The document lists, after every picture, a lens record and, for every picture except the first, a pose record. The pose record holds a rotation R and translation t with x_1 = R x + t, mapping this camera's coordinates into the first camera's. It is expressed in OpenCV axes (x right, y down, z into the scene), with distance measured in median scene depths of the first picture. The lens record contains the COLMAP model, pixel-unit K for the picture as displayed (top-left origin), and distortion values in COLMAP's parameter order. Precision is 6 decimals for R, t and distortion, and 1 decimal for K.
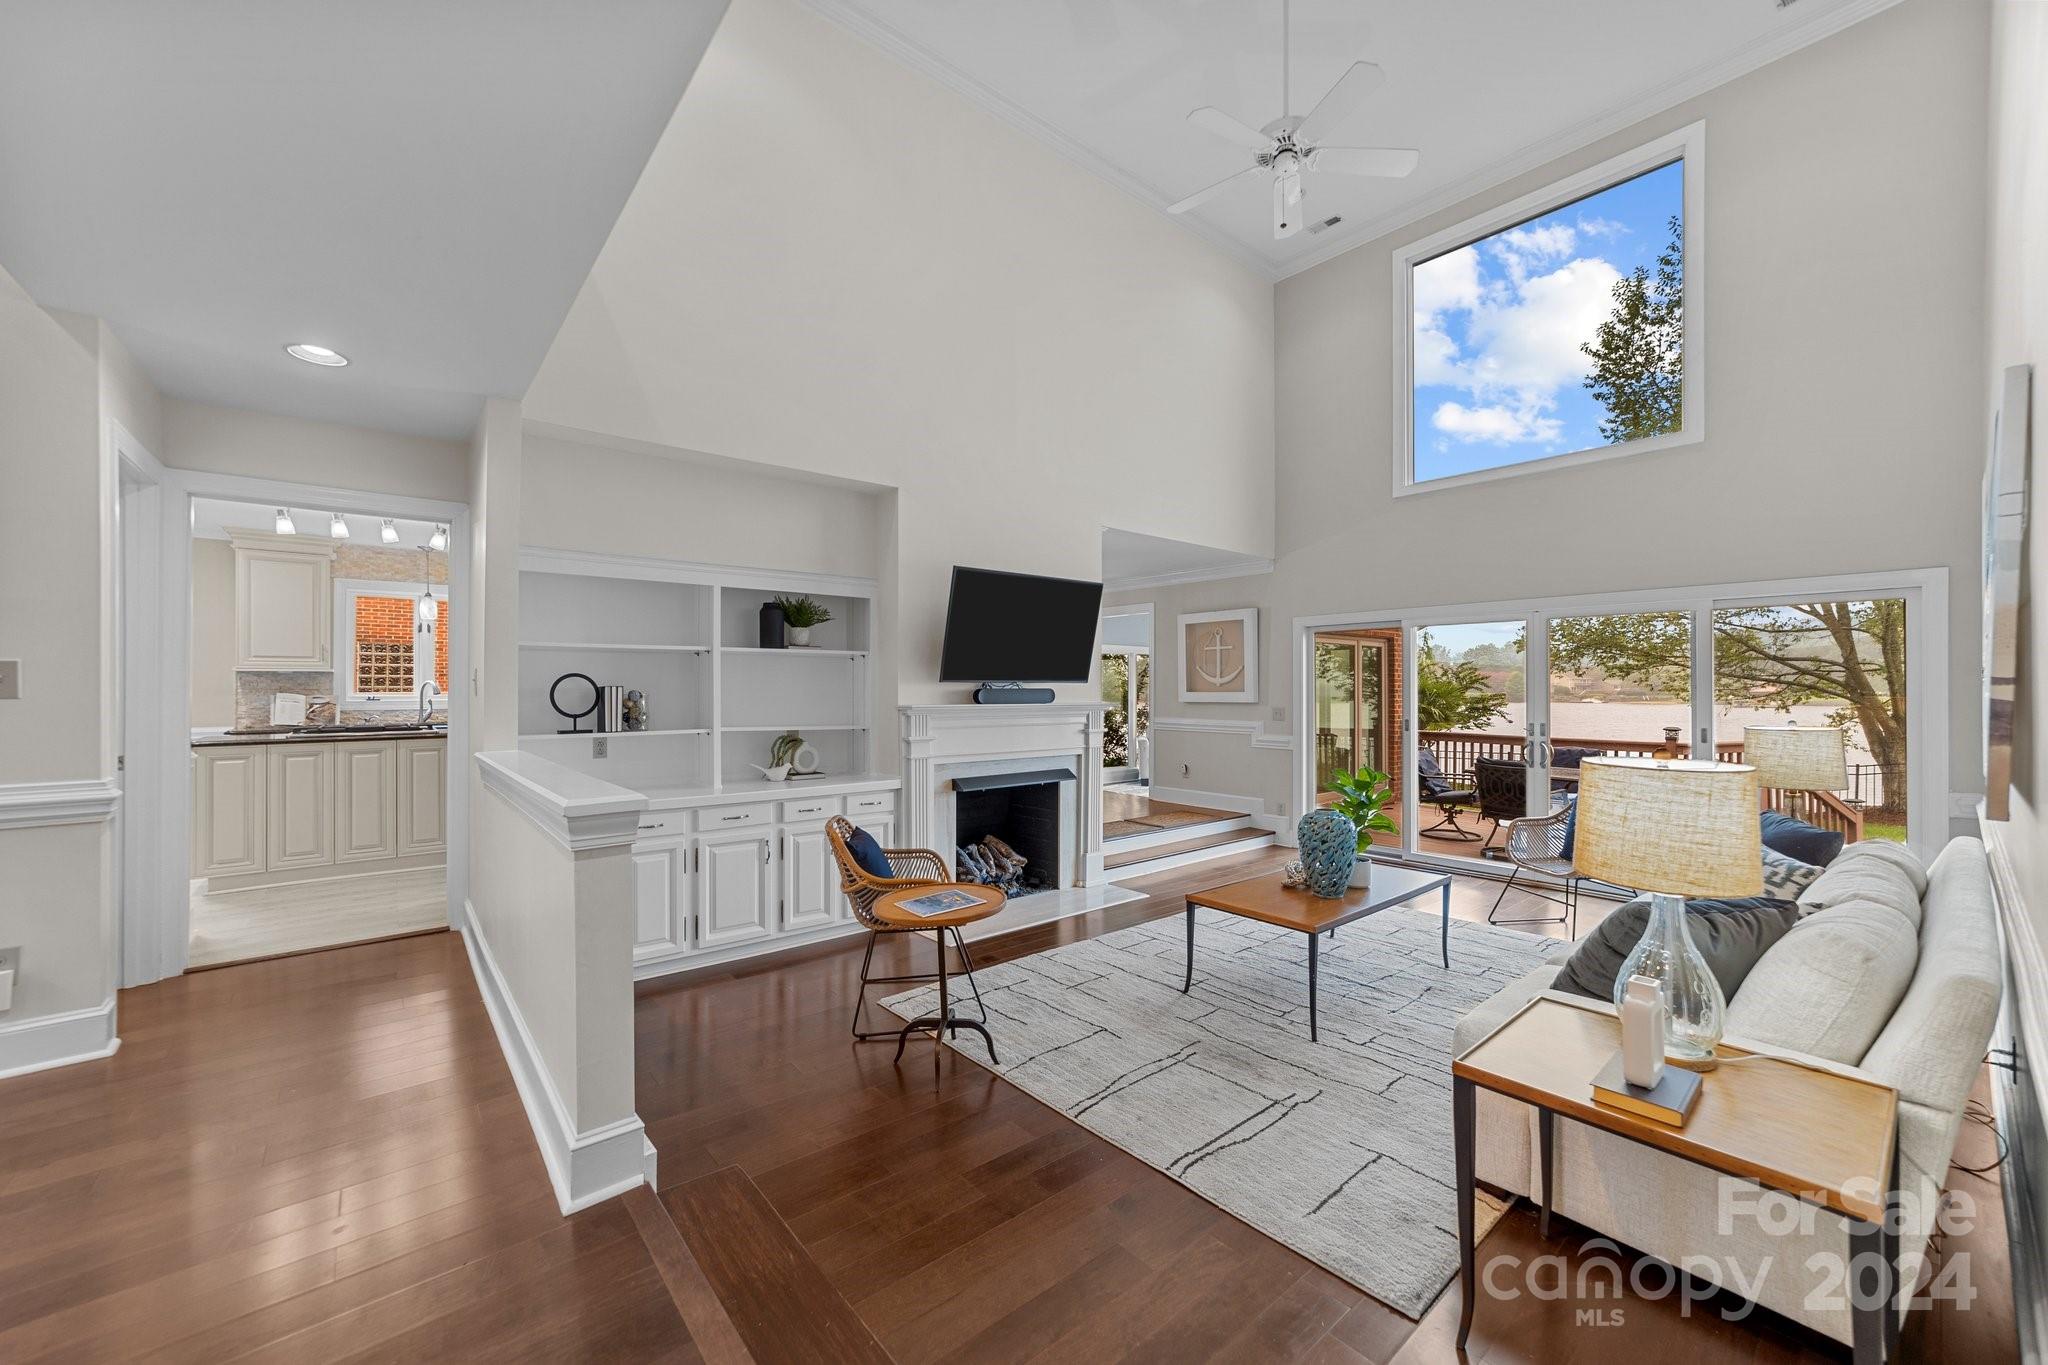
lens RADIAL K [[791.6, 0, 1034.6], [0, 791.6, 686.5], [0, 0, 1]] dist [-0.013204, 0.006013]
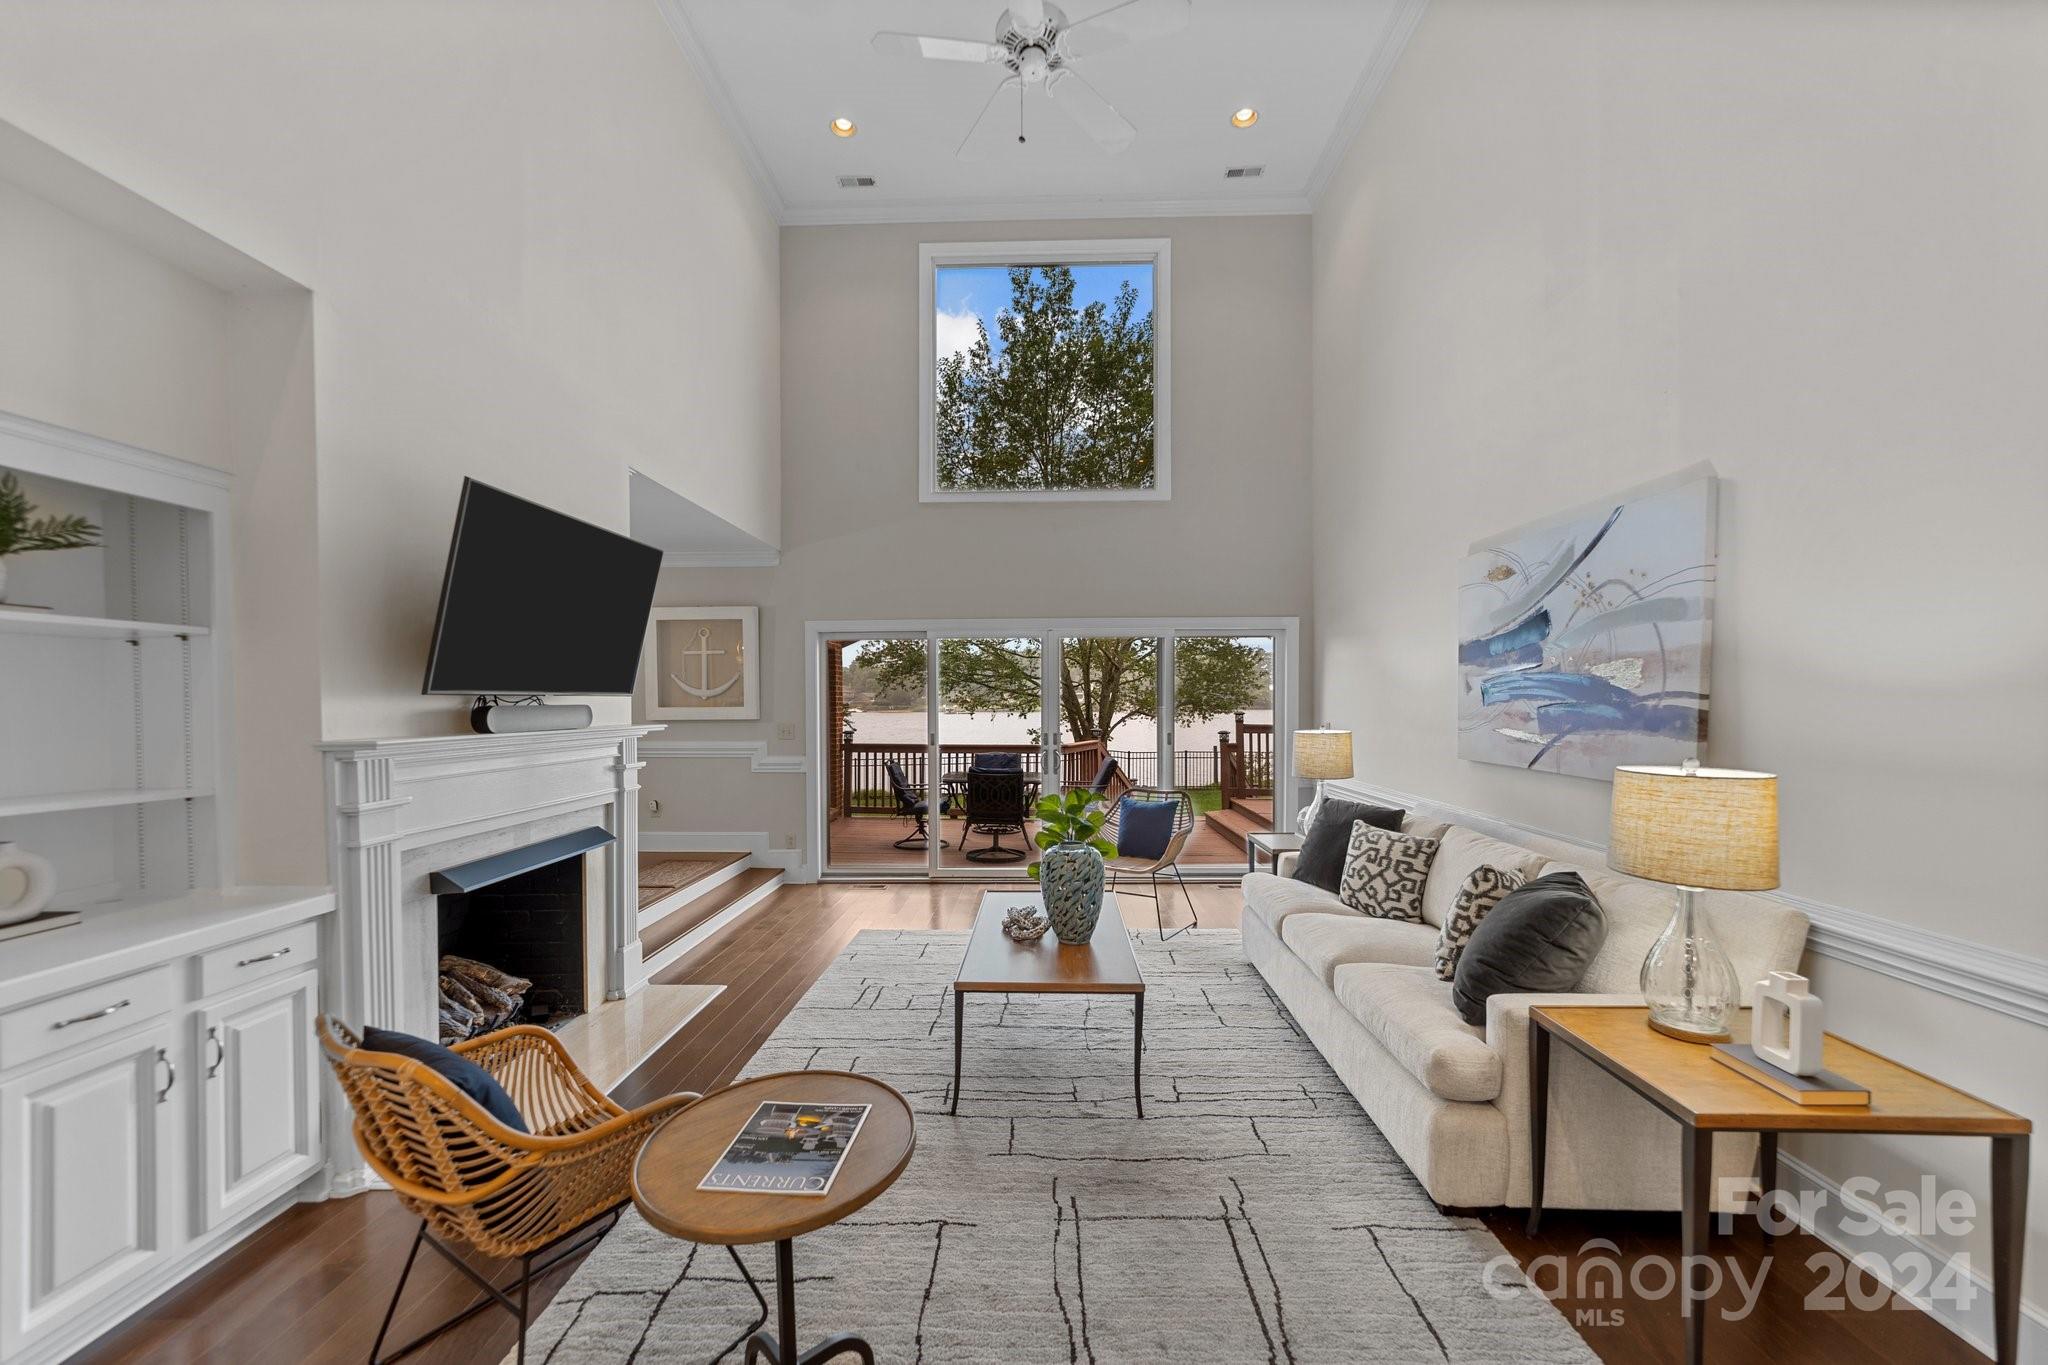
lens RADIAL K [[791.6, 0, 1026.7], [0, 791.6, 711.1], [0, 0, 1]] dist [-0.013204, 0.006013]
pose [[0.671372, -0.013480, 0.740997, -0.220243], [0.001739, 0.999860, 0.016613, -0.002349], [-0.741118, -0.009865, 0.671302, 0.324694]]
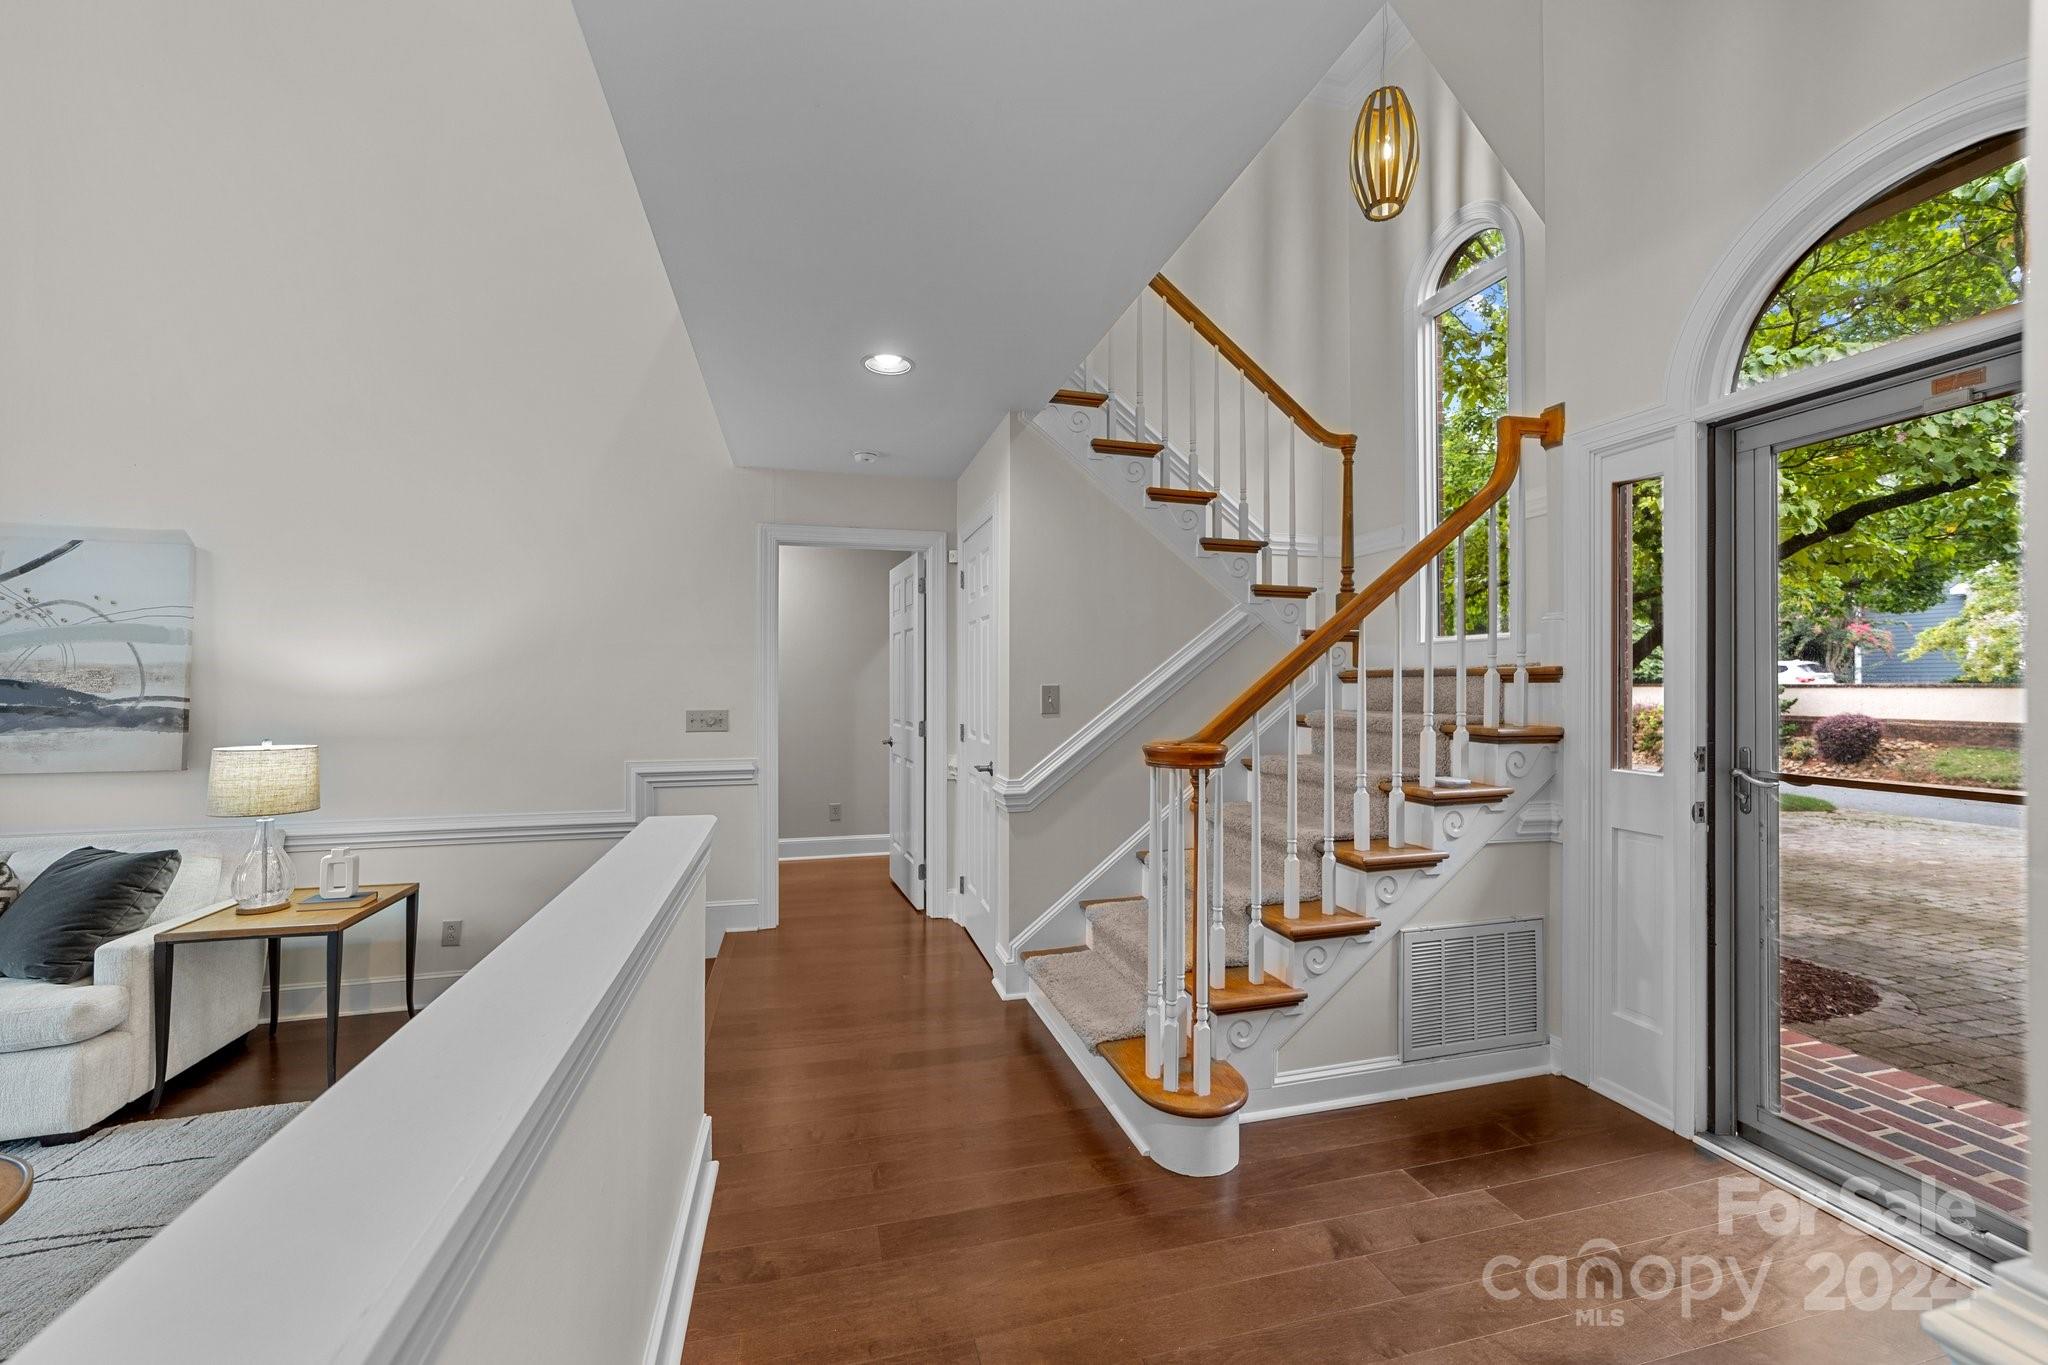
lens RADIAL K [[791.6, 0, 1020.2], [0, 791.6, 676.6], [0, 0, 1]] dist [-0.013204, 0.006013]
pose [[-0.904306, 0.003075, 0.426874, -0.522827], [-0.002664, 0.999914, -0.012847, -0.015828], [-0.426876, -0.012755, -0.904220, 0.646068]]
